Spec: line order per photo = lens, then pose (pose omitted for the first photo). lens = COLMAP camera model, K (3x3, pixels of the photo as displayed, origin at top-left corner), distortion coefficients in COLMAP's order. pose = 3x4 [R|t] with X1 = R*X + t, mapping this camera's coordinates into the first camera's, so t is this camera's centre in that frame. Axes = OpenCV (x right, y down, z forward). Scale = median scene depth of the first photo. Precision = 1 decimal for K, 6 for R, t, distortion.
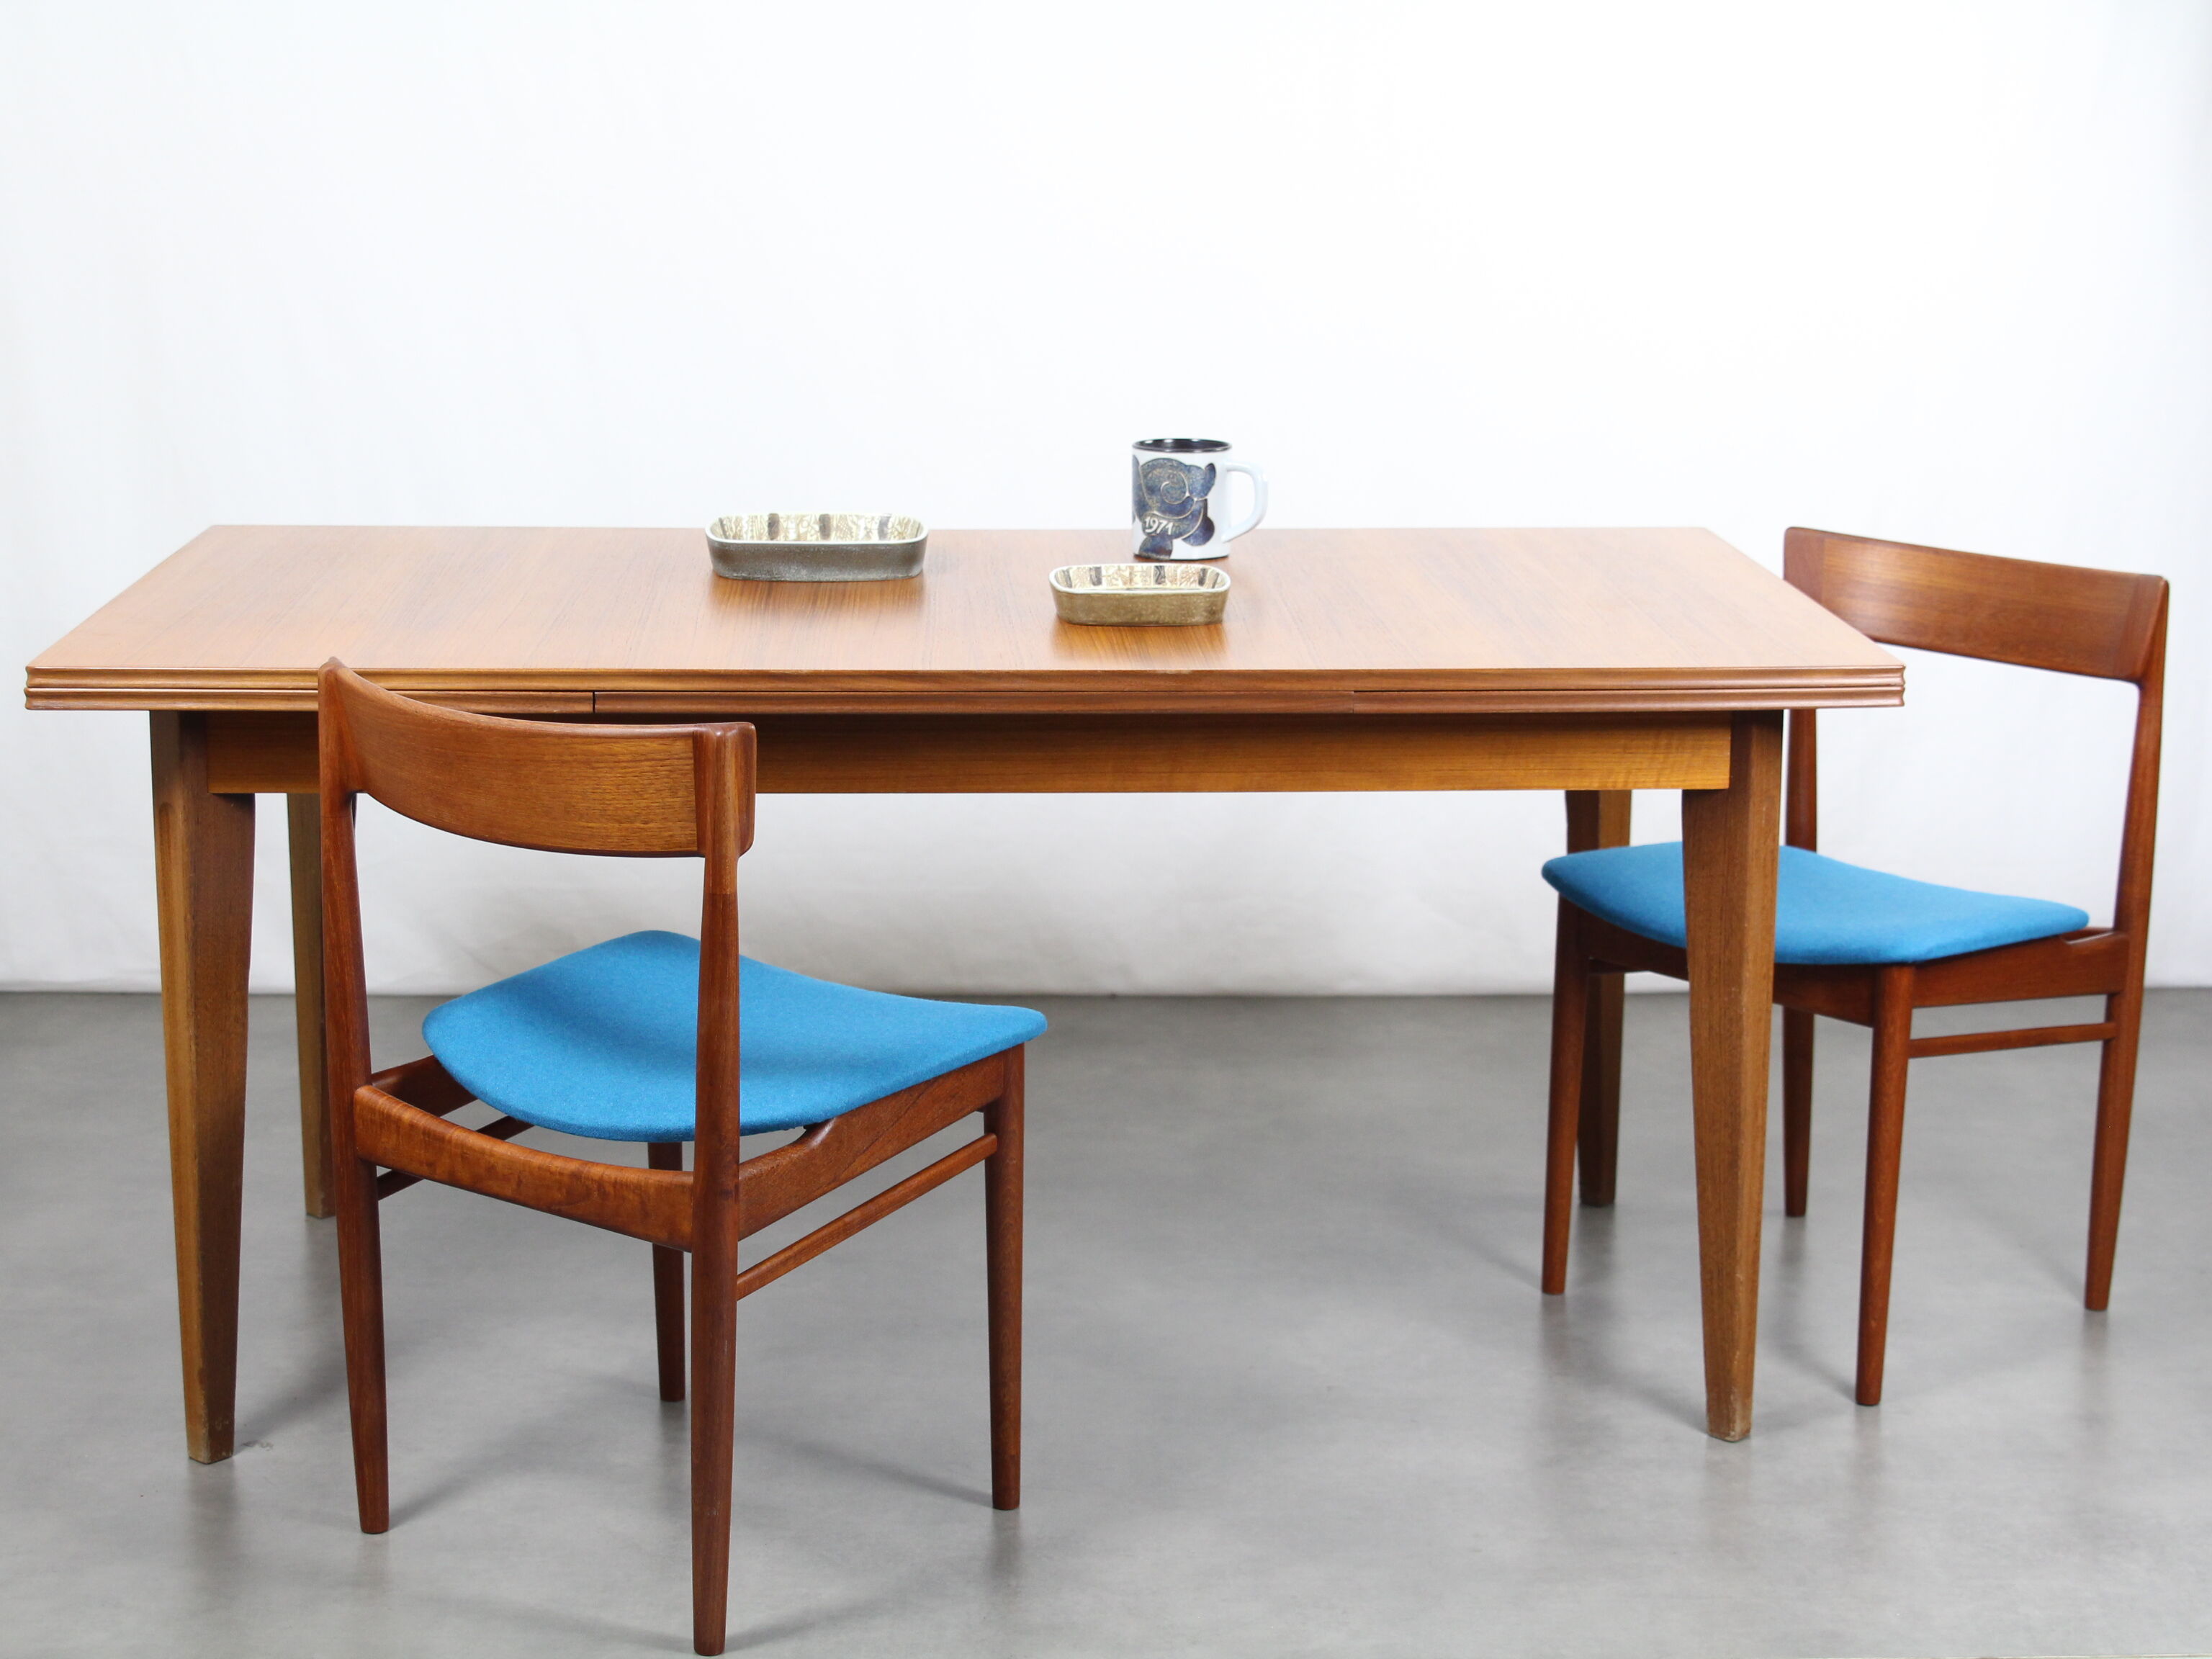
lens RADIAL K [[3916.7, 0, 1106.0], [0, 3916.7, 829.5], [0, 0, 1]] dist [-0.026765, -0.195758]
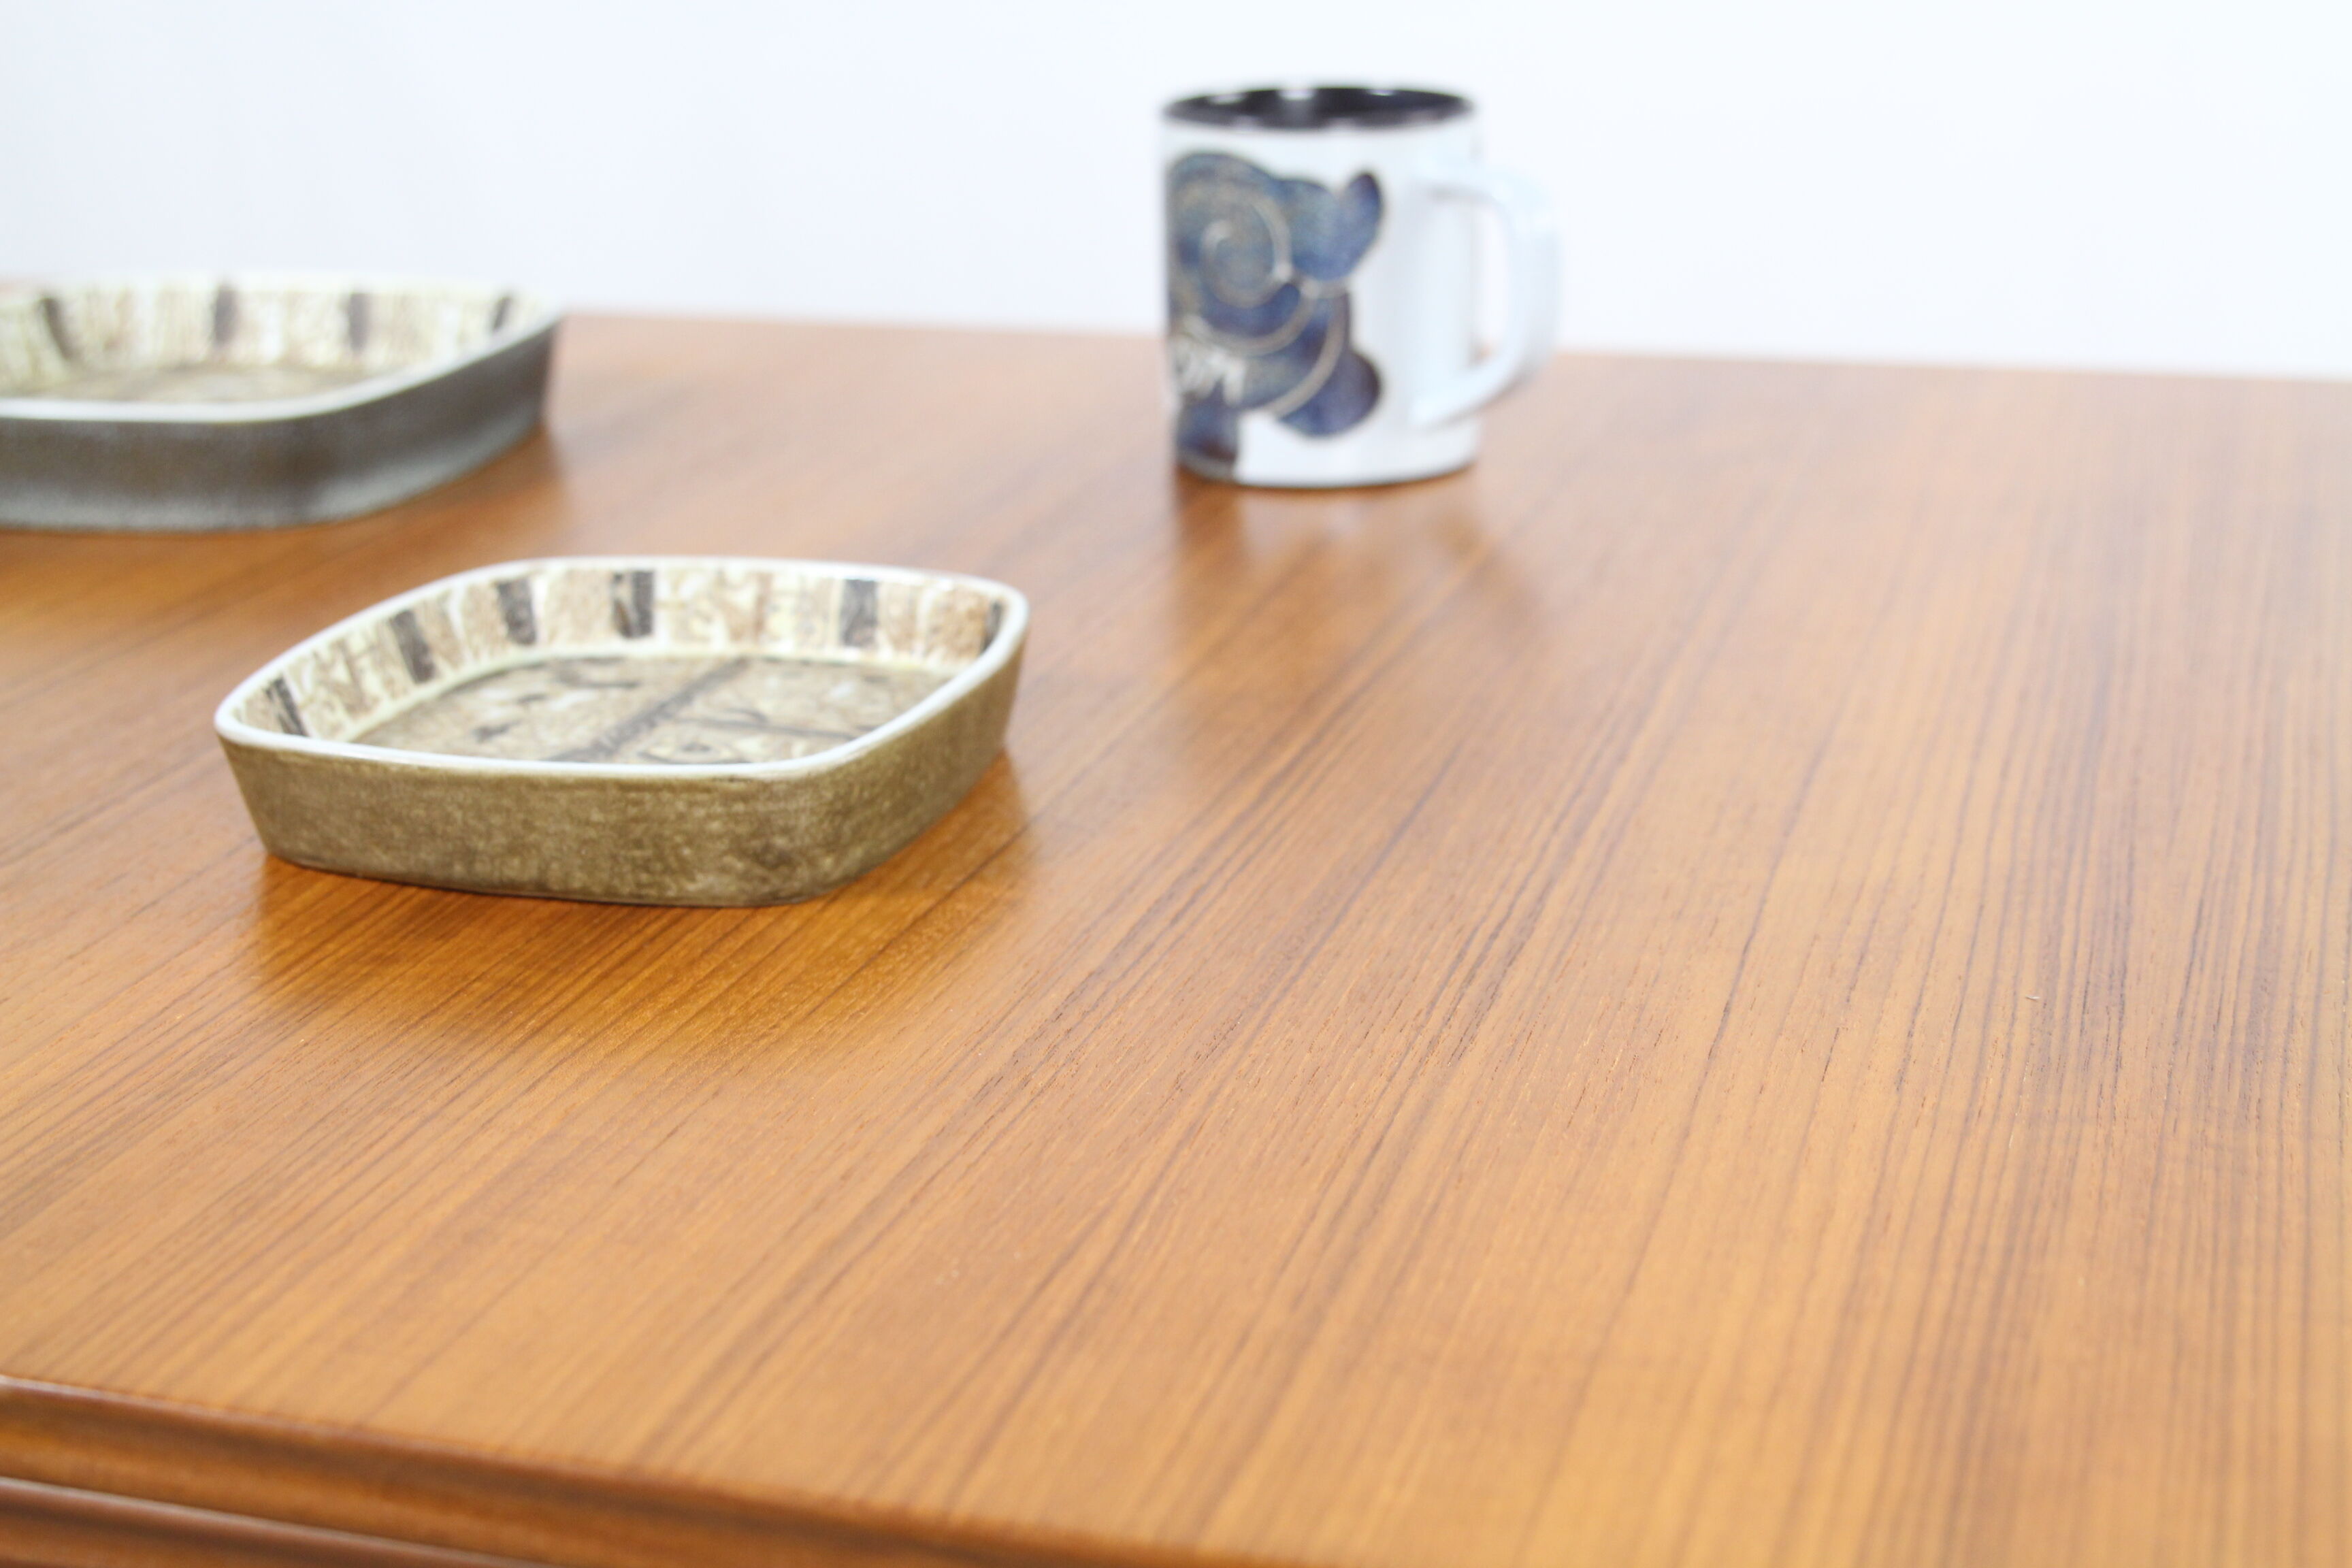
lens RADIAL K [[3465.6, 0, 1176.0], [0, 3465.6, 784.0], [0, 0, 1]] dist [-0.026148, -0.021562]
pose [[0.938362, 0.083075, -0.335522, 0.118024], [-0.046381, 0.992172, 0.115946, -0.084517], [0.342528, -0.093237, 0.934870, 0.812462]]
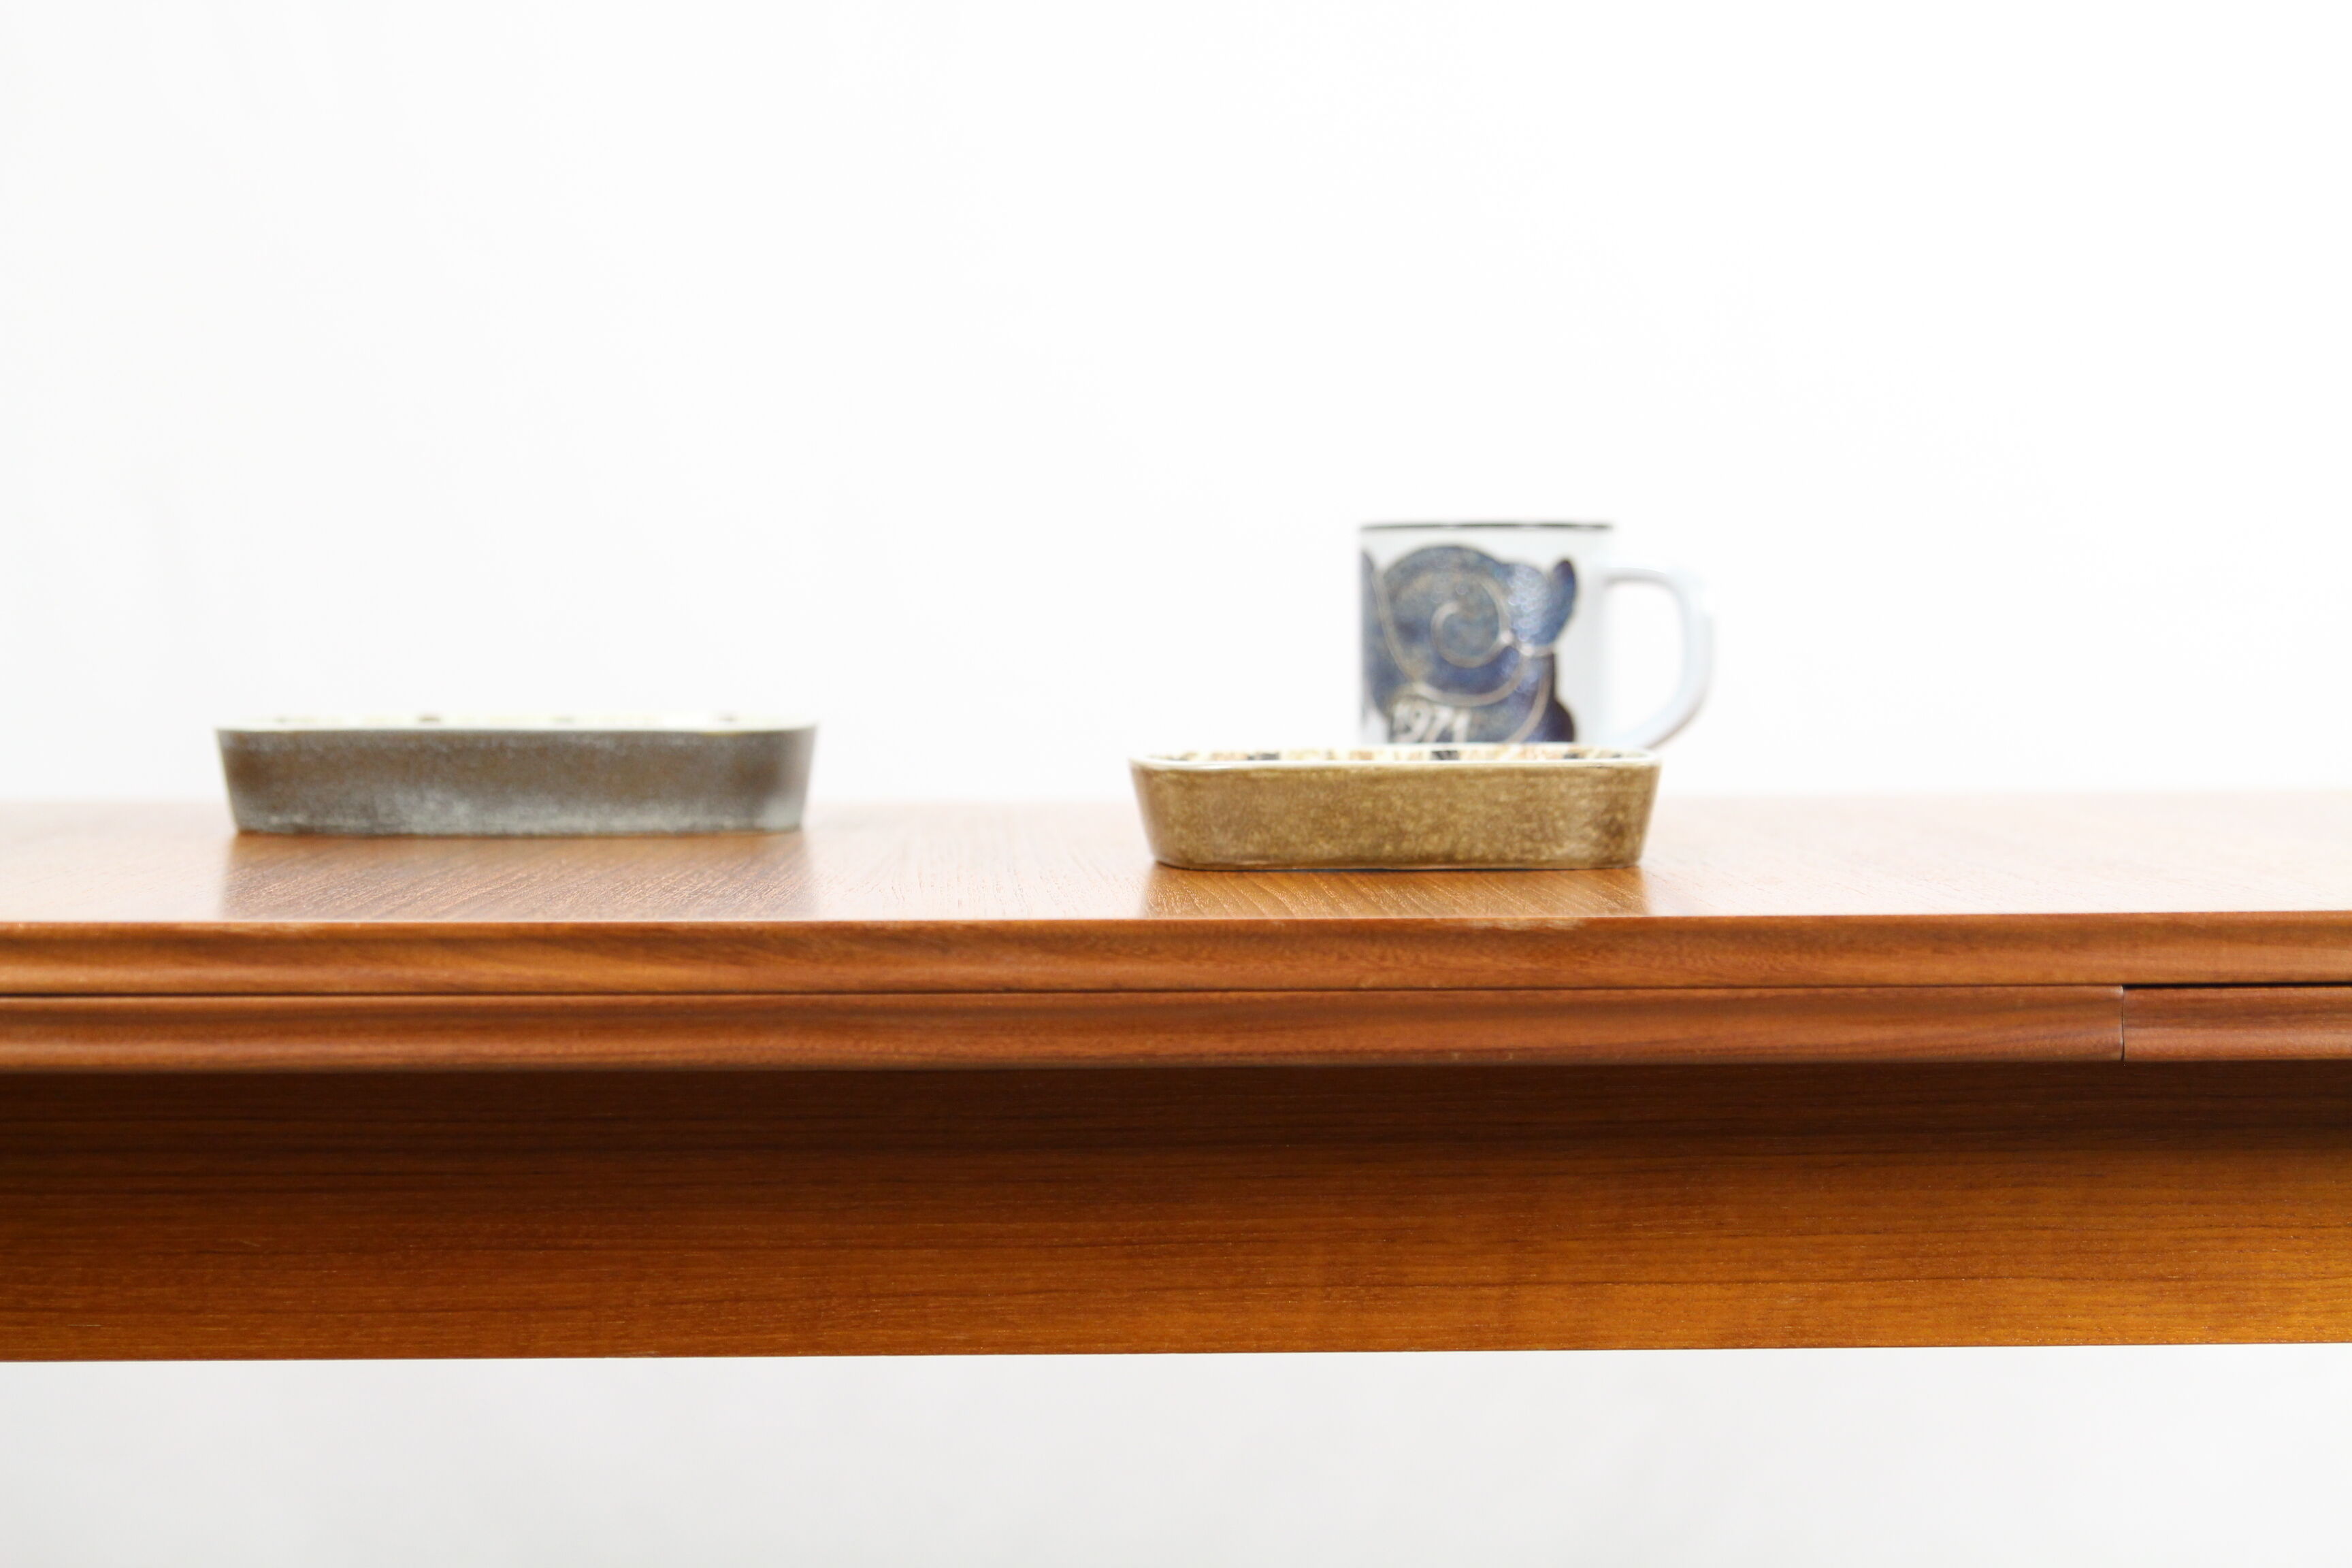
lens RADIAL K [[4948.9, 0, 1176.0], [0, 4948.9, 784.0], [0, 0, 1]] dist [0.084982, -0.062561]
pose [[0.999713, -0.010863, -0.021371, -0.001111], [0.006778, 0.983149, -0.182679, 0.017447], [0.022995, 0.182482, 0.982940, 0.581502]]
